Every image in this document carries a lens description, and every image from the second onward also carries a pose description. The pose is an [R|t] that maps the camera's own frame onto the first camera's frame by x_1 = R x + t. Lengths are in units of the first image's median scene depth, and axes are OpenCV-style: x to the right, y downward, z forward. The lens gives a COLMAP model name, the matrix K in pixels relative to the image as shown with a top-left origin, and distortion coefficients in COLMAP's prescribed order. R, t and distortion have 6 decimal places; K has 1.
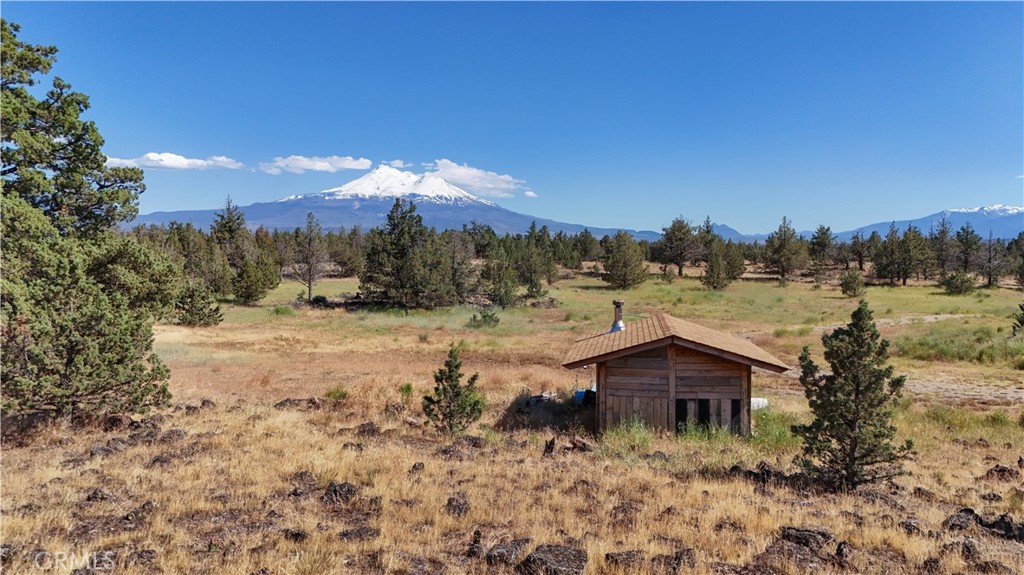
lens RADIAL K [[745.8, 0, 516.9], [0, 745.8, 283.2], [0, 0, 1]] dist [0.058077, -0.059276]
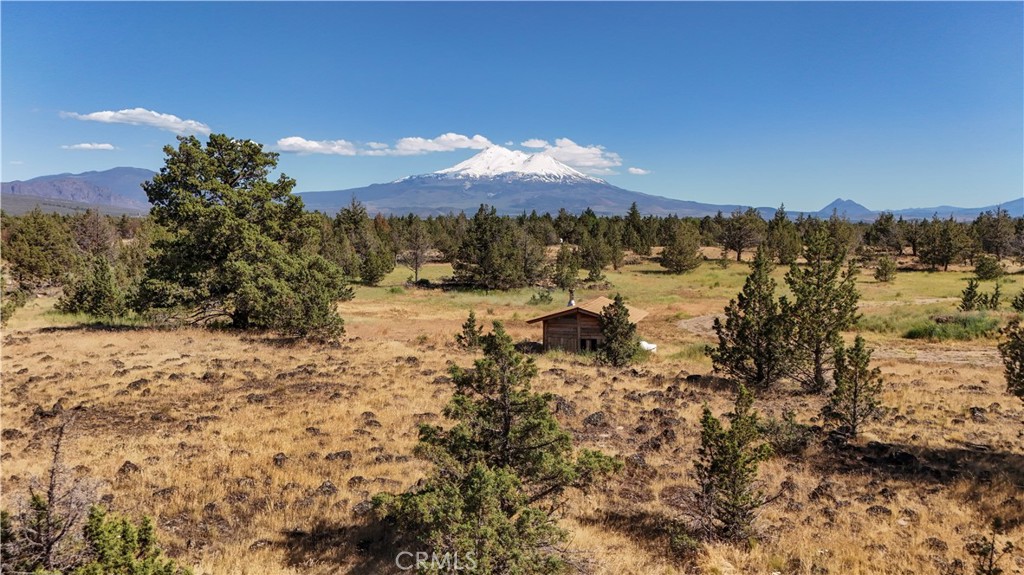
lens RADIAL K [[745.8, 0, 512.0], [0, 745.8, 291.3], [0, 0, 1]] dist [0.058077, -0.059276]
pose [[0.988461, 0.008340, -0.151246, 0.067542], [-0.002319, 0.999199, 0.039940, -0.011050], [0.151458, -0.039128, 0.987689, -0.206172]]
